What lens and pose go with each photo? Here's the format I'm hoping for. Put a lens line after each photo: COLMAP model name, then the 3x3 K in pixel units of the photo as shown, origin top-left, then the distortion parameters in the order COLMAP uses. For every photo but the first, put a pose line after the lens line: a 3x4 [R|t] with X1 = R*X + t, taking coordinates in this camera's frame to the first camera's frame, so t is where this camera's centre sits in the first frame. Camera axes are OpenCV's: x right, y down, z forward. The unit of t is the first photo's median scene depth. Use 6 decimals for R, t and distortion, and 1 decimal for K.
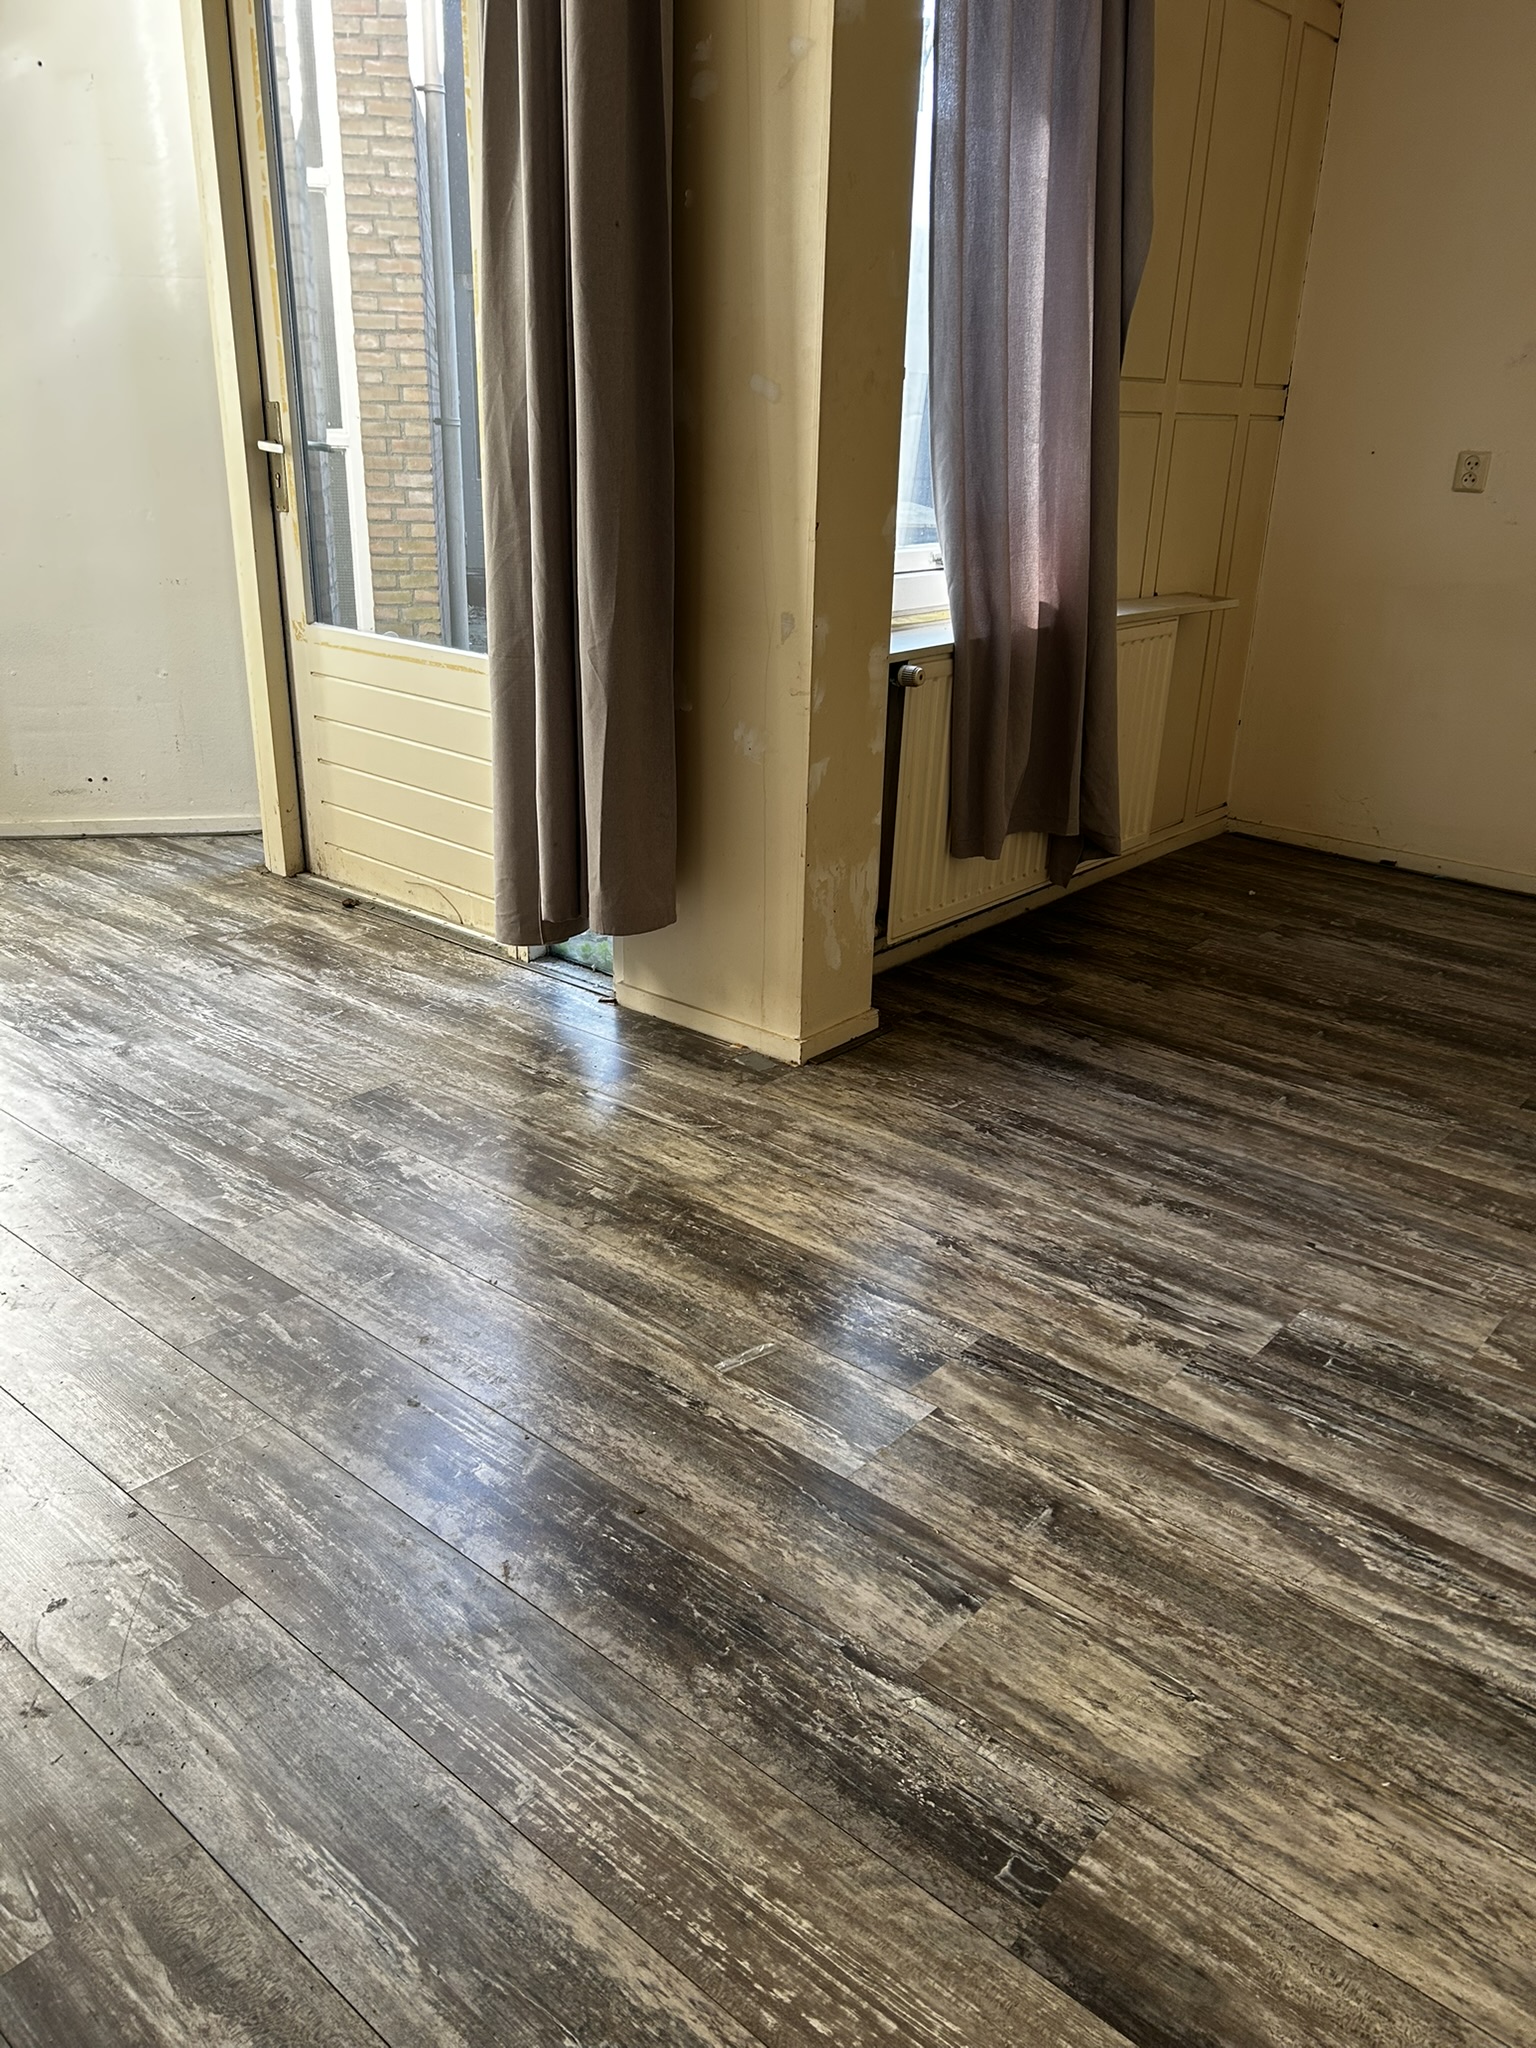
lens RADIAL K [[1547.0, 0, 768.0], [0, 1547.0, 1024.0], [0, 0, 1]] dist [0.053041, -0.042452]
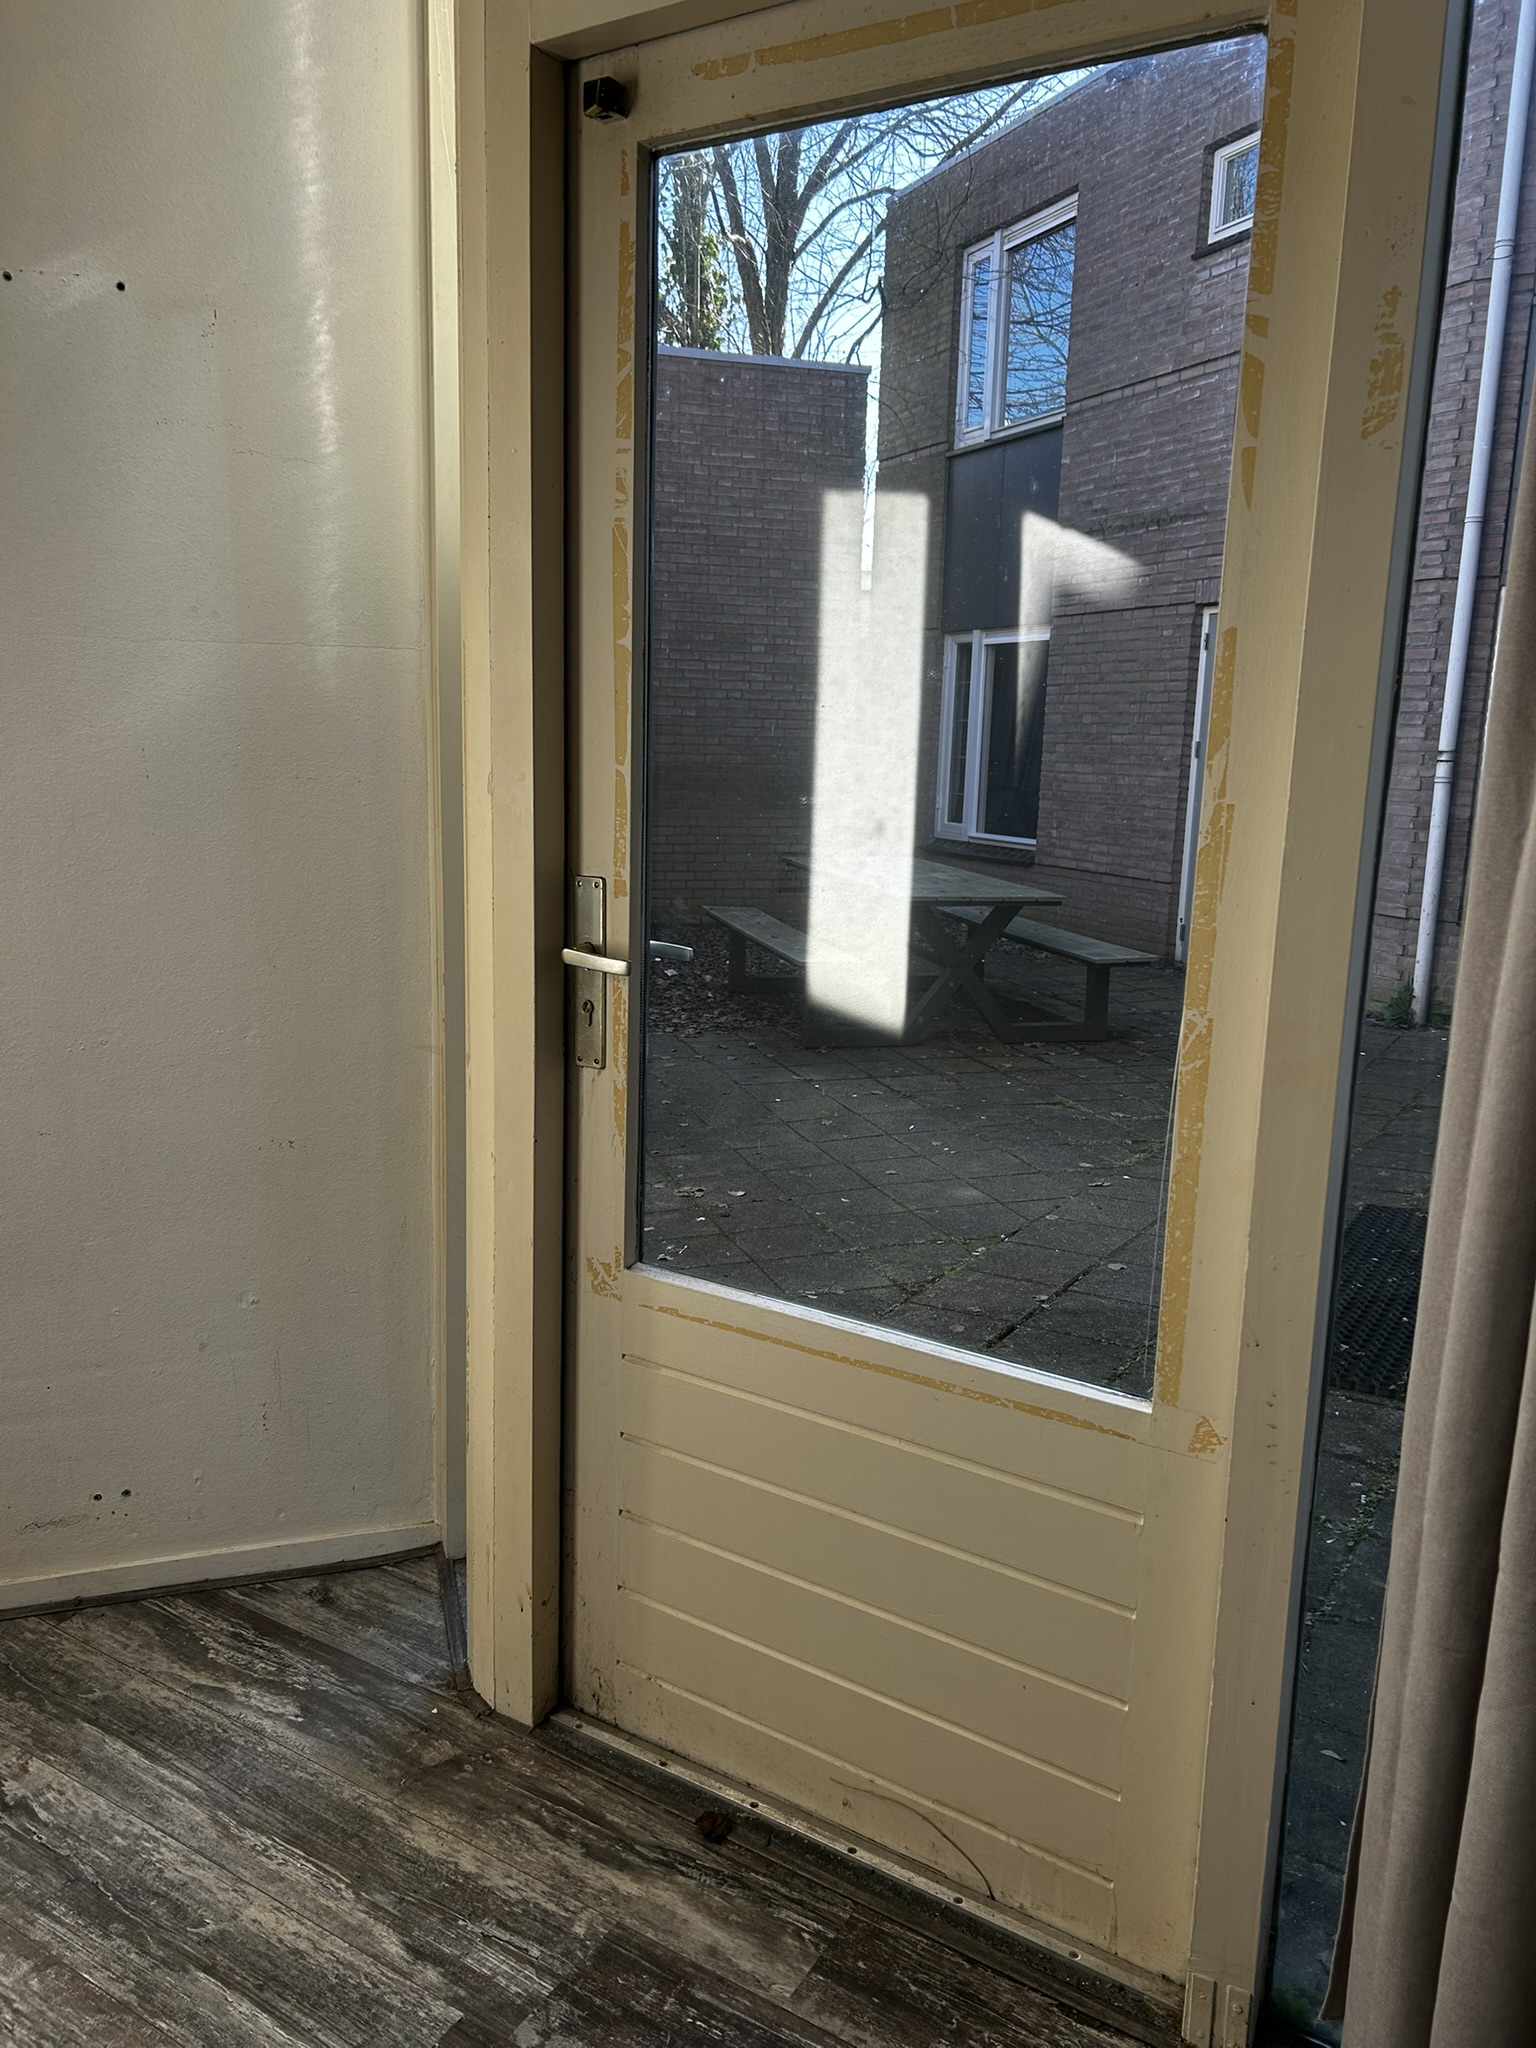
lens RADIAL K [[1547.0, 0, 768.0], [0, 1547.0, 1024.0], [0, 0, 1]] dist [0.053041, -0.042452]
pose [[0.989298, -0.026276, 0.143524, -0.311110], [0.051901, 0.982690, -0.177837, -0.235172], [-0.136367, 0.183383, 0.973537, 0.457447]]
